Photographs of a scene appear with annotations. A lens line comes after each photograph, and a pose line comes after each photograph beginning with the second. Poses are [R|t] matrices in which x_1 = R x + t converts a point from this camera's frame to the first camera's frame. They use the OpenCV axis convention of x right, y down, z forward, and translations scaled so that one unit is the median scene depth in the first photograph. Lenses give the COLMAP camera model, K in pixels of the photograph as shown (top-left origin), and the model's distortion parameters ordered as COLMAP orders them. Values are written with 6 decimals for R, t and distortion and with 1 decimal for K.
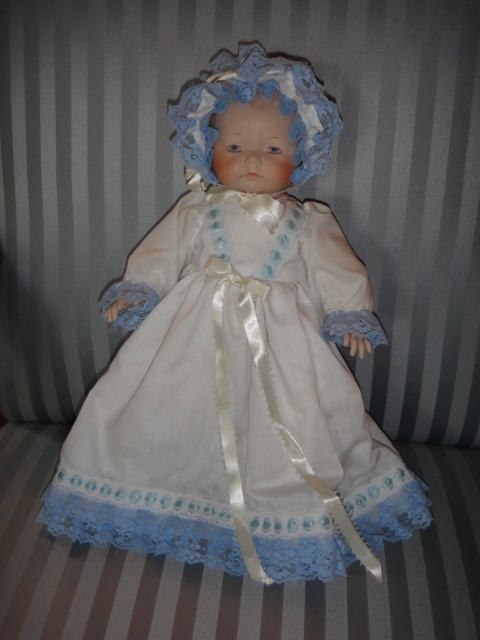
lens RADIAL K [[835.1, 0, 240.0], [0, 835.1, 320.0], [0, 0, 1]] dist [0.092439, -0.015237]
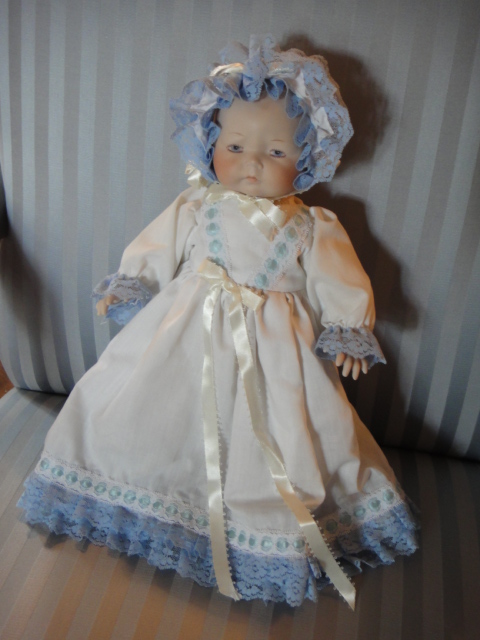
lens RADIAL K [[835.1, 0, 240.0], [0, 835.1, 320.0], [0, 0, 1]] dist [0.092439, -0.015237]
pose [[0.993270, 0.084694, -0.079010, 0.084718], [-0.077103, 0.992523, 0.094622, -0.099037], [0.086433, -0.087893, 0.992373, 0.053344]]
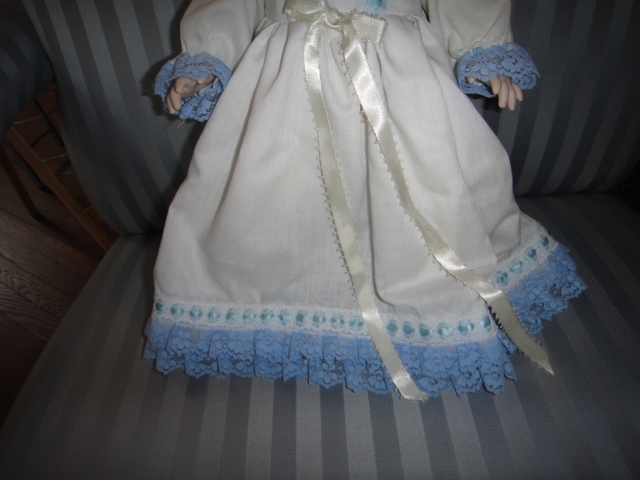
lens RADIAL K [[467.6, 0, 320.0], [0, 467.6, 240.0], [0, 0, 1]] dist [0.005288, 0.001748]
pose [[0.987621, -0.156489, 0.010819, -0.047137], [0.149296, 0.958906, 0.241267, 0.030541], [-0.048130, -0.236665, 0.970398, 0.568067]]
